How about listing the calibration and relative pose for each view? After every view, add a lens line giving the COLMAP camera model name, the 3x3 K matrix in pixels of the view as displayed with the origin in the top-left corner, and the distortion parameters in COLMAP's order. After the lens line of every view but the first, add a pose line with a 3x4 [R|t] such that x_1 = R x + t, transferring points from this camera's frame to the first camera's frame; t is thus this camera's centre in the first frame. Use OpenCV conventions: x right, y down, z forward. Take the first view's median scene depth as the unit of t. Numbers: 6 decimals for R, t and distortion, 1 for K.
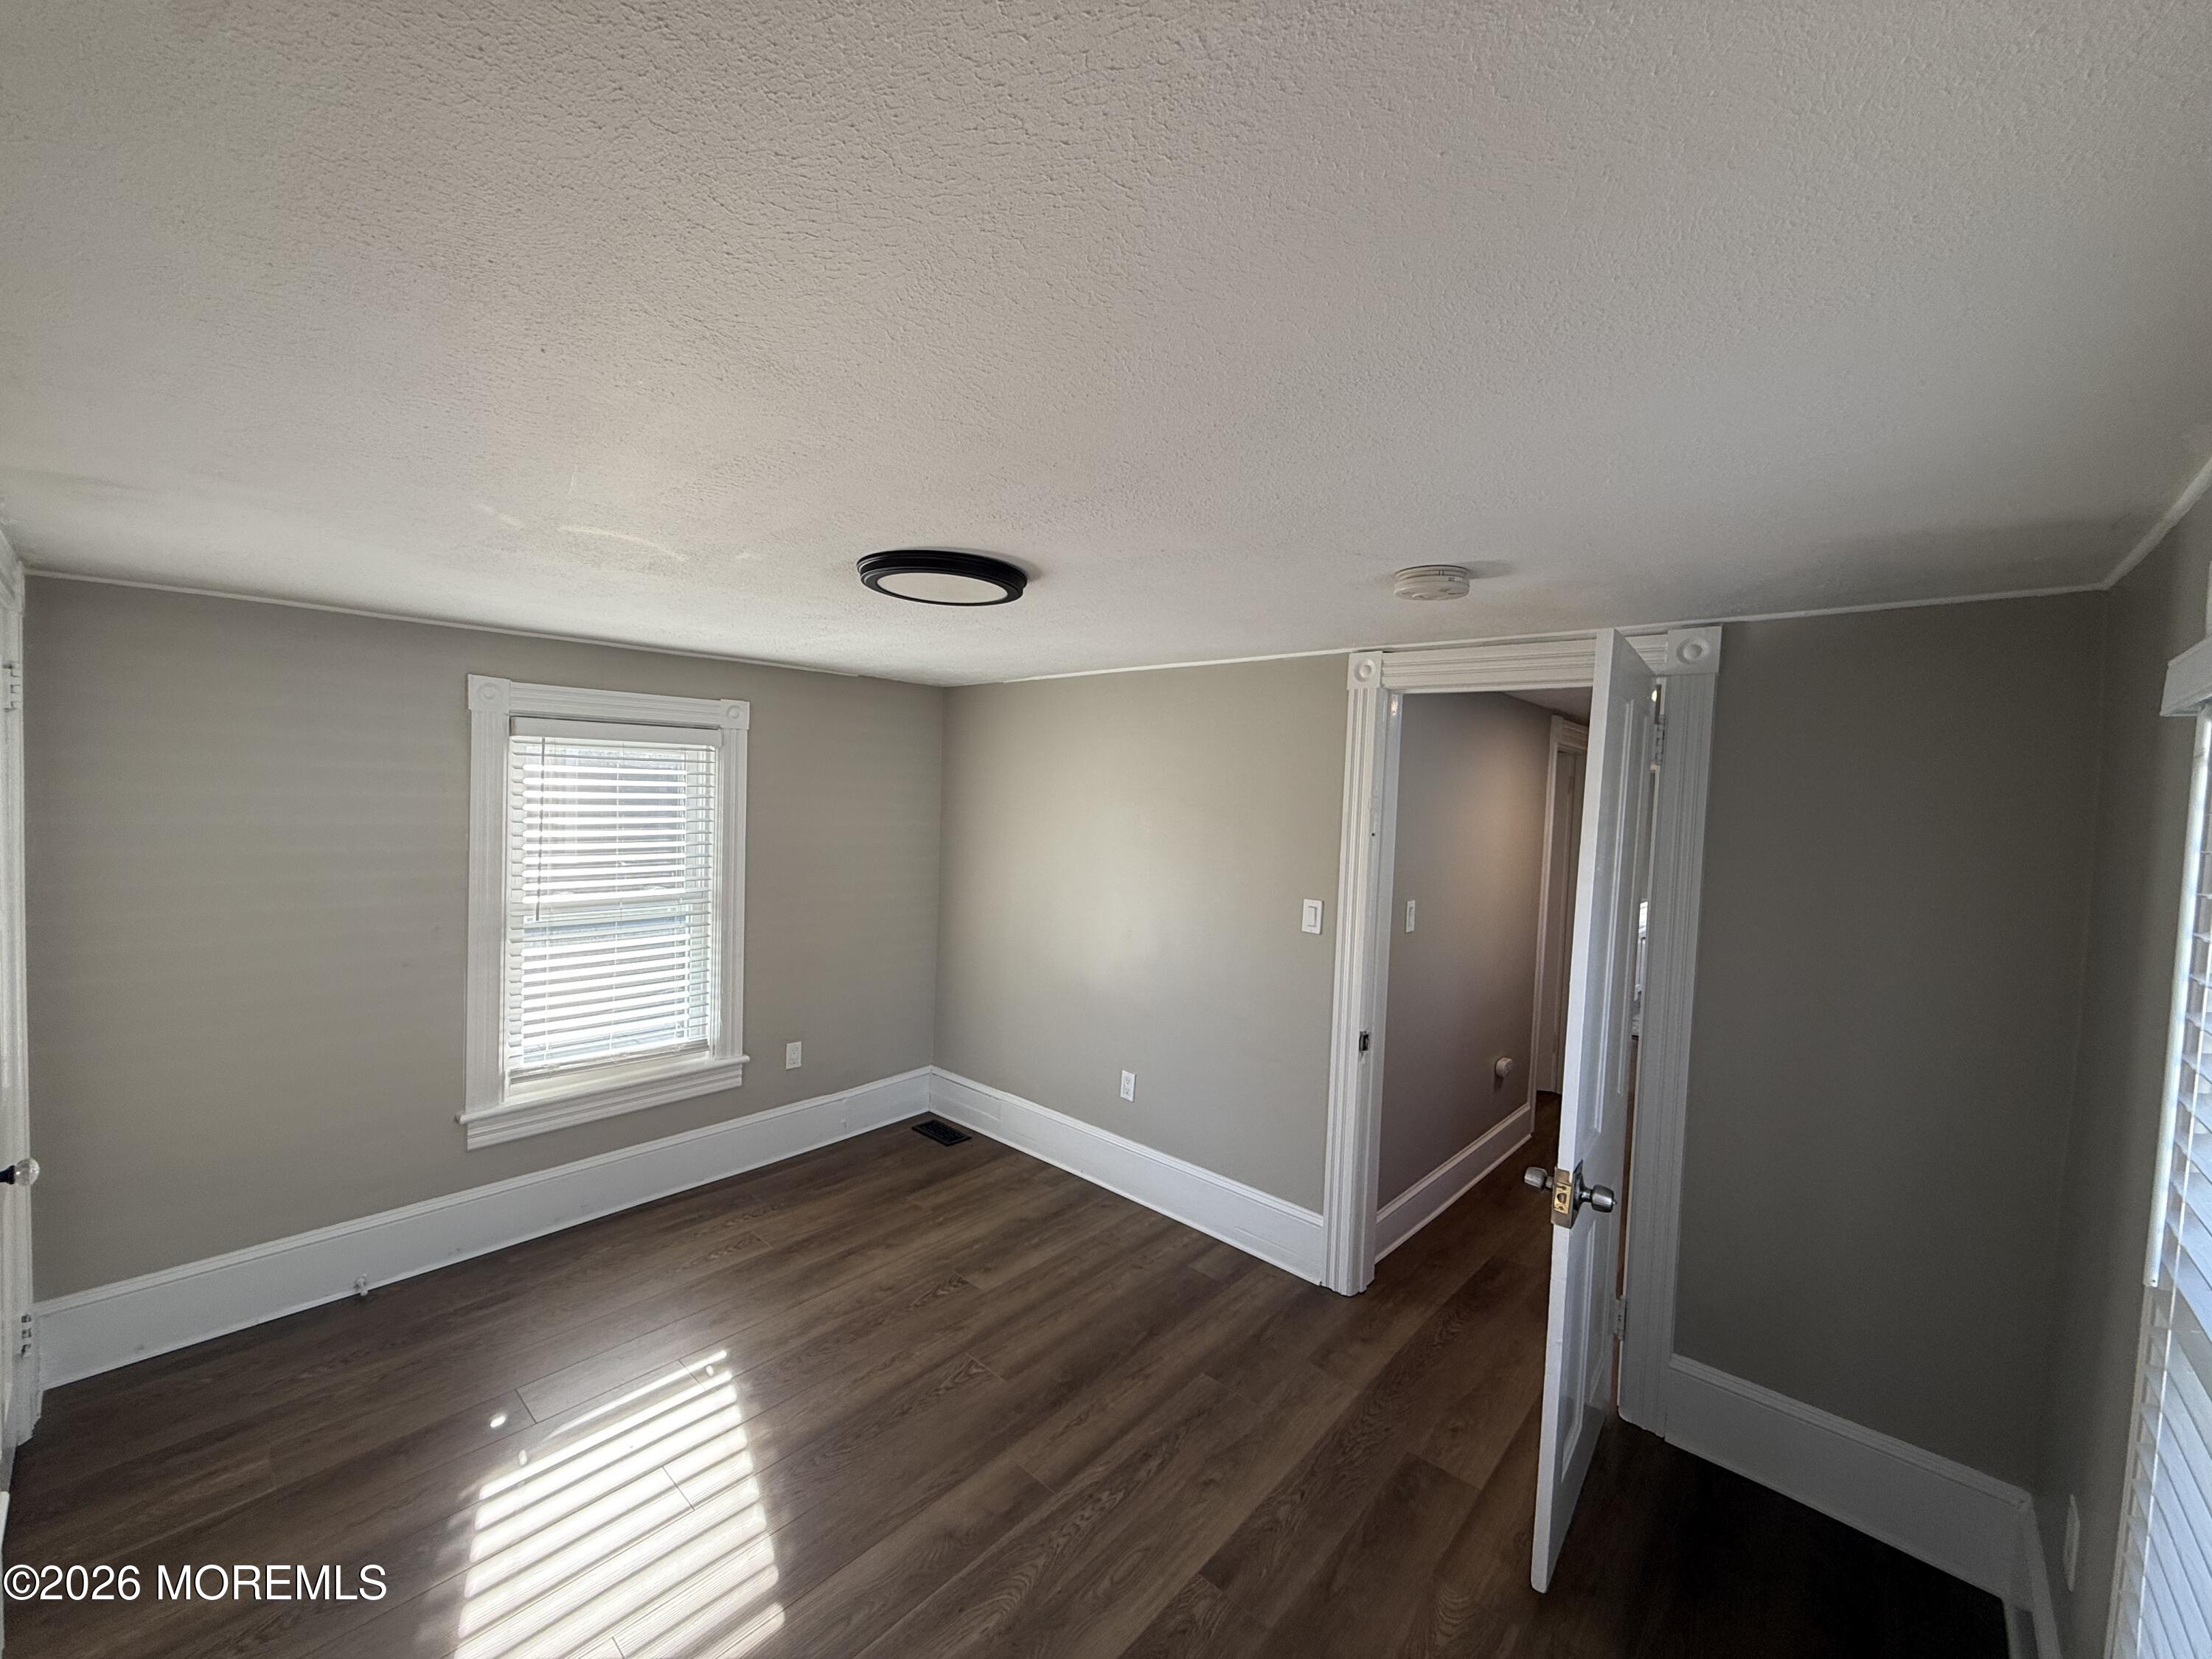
lens RADIAL K [[879.2, 0, 1099.1], [0, 879.2, 829.4], [0, 0, 1]] dist [-0.002439, -0.000163]
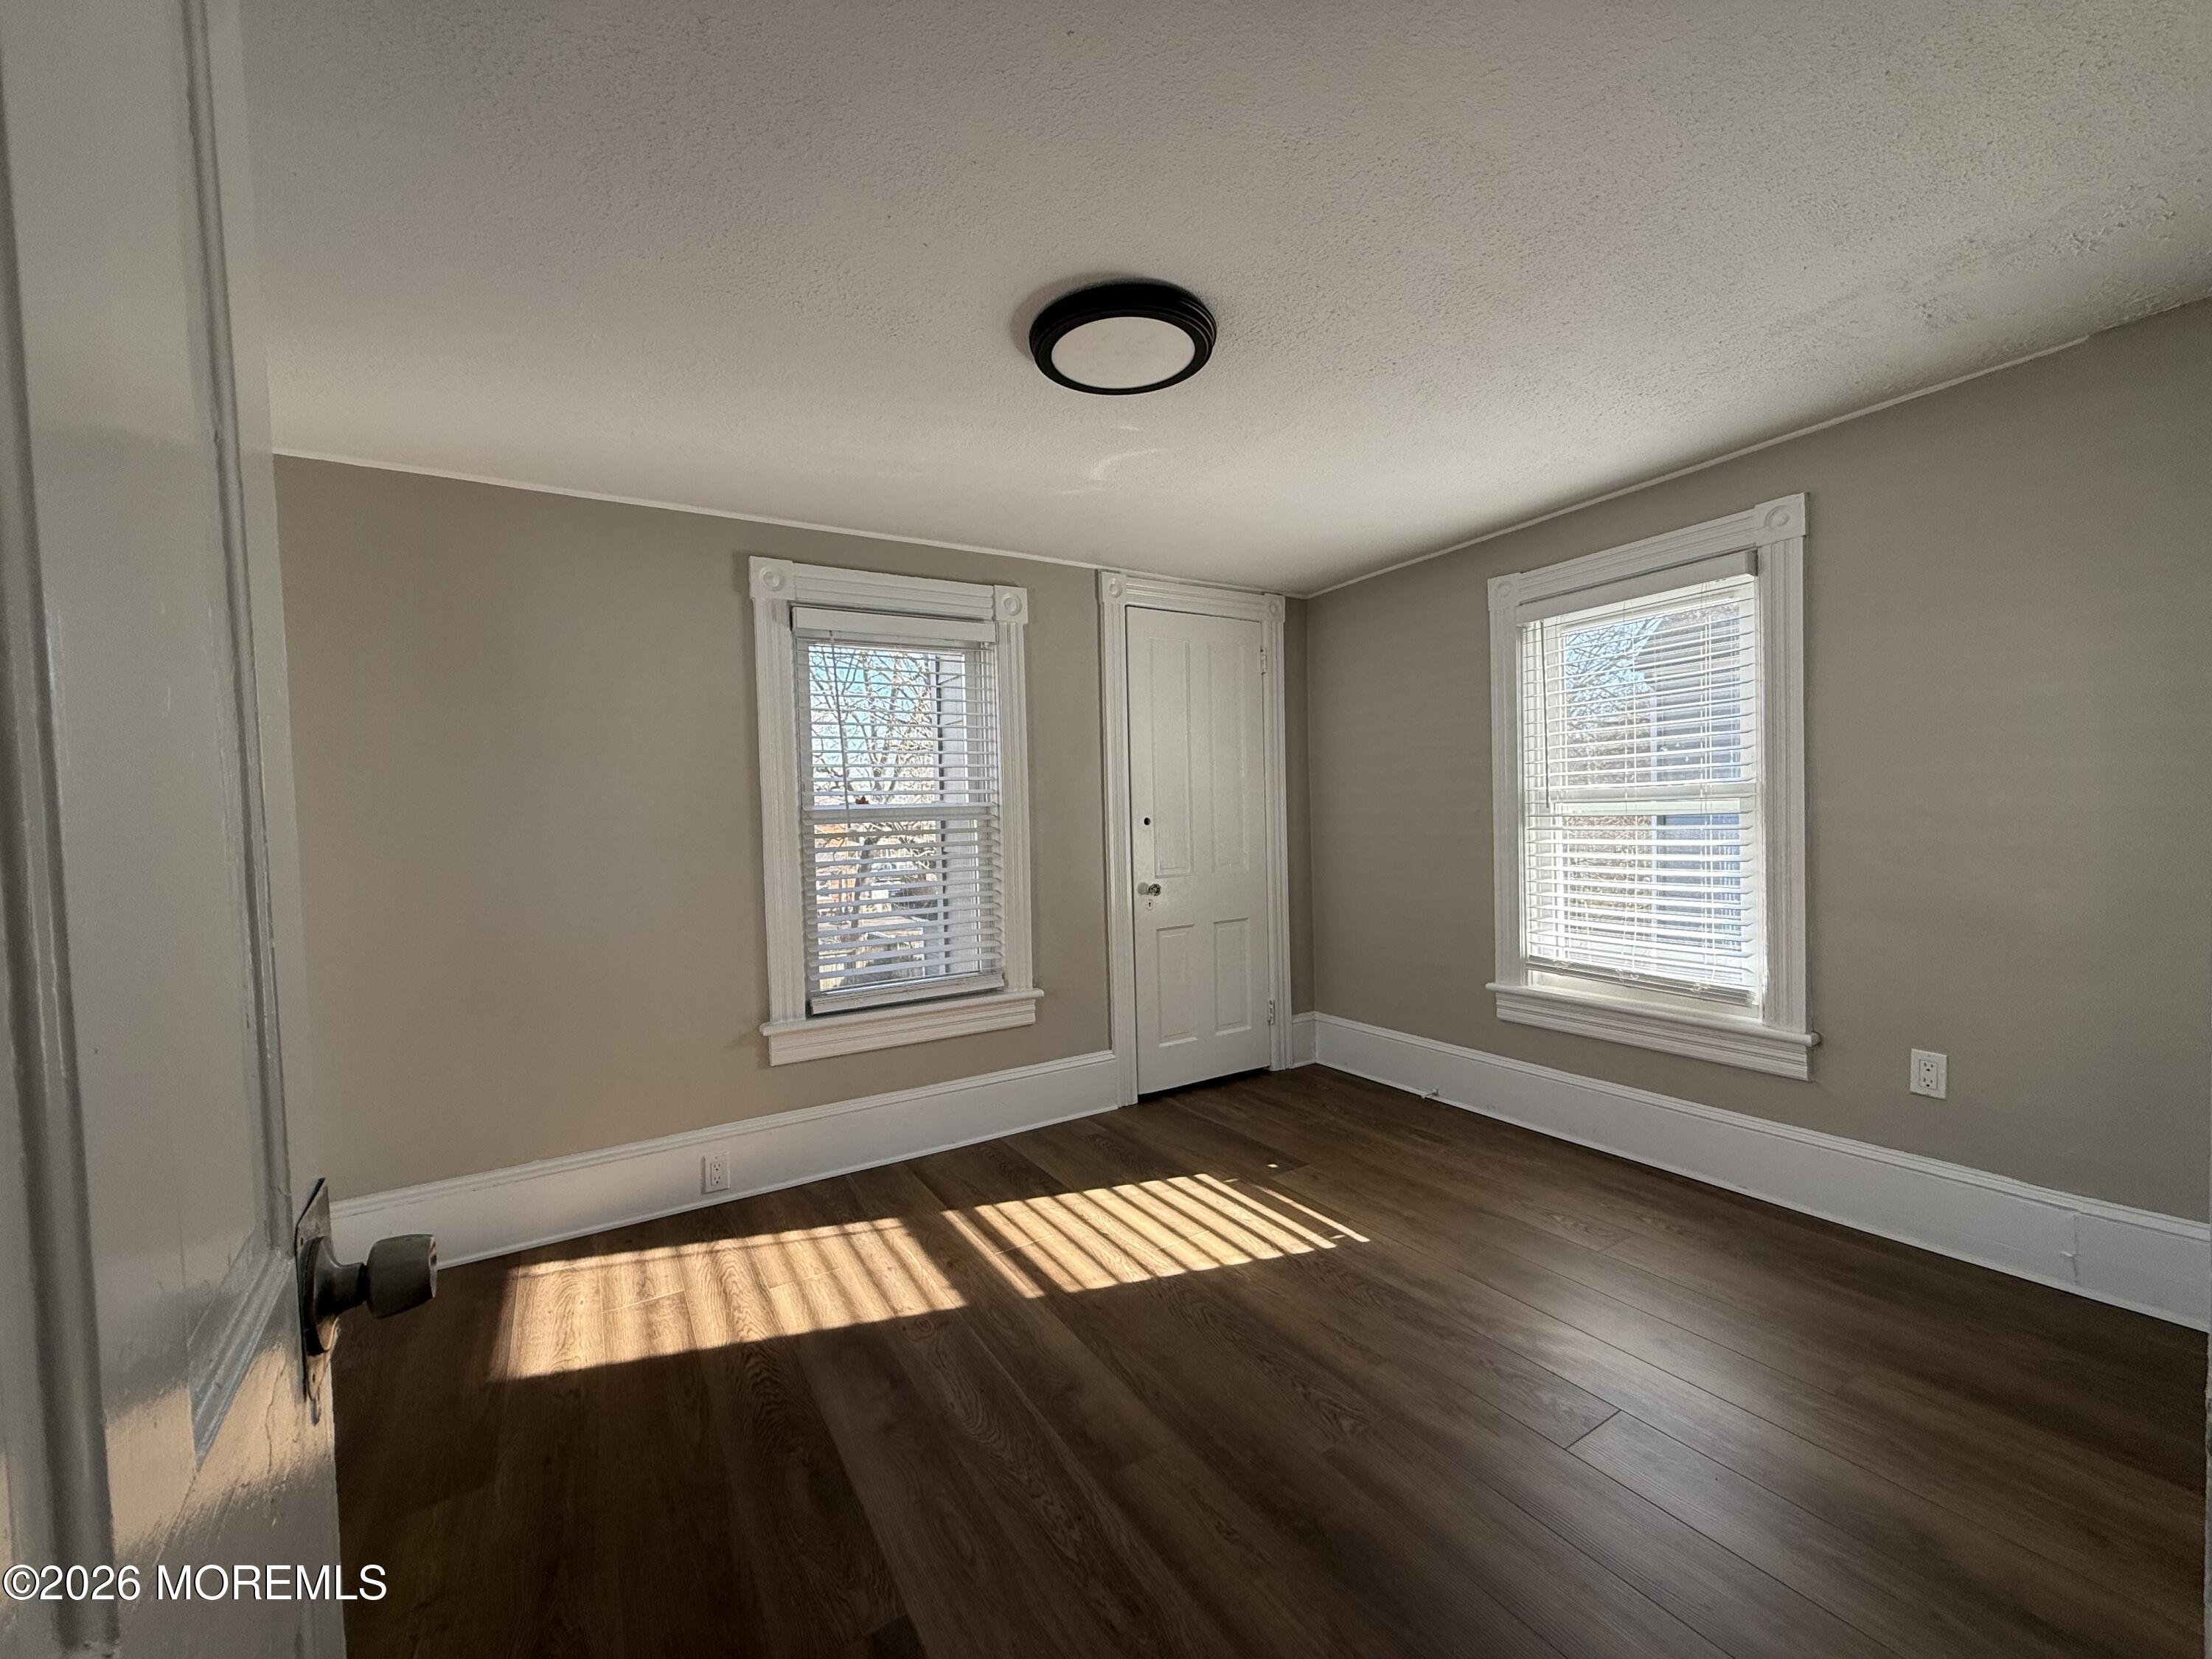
lens RADIAL K [[876.9, 0, 1097.9], [0, 876.9, 831.9], [0, 0, 1]] dist [-0.000254, 0.000020]
pose [[-0.290260, -0.000319, -0.956948, 0.621278], [-0.021794, 0.999743, 0.006277, 0.188168], [0.956700, 0.022678, -0.290192, 1.129779]]
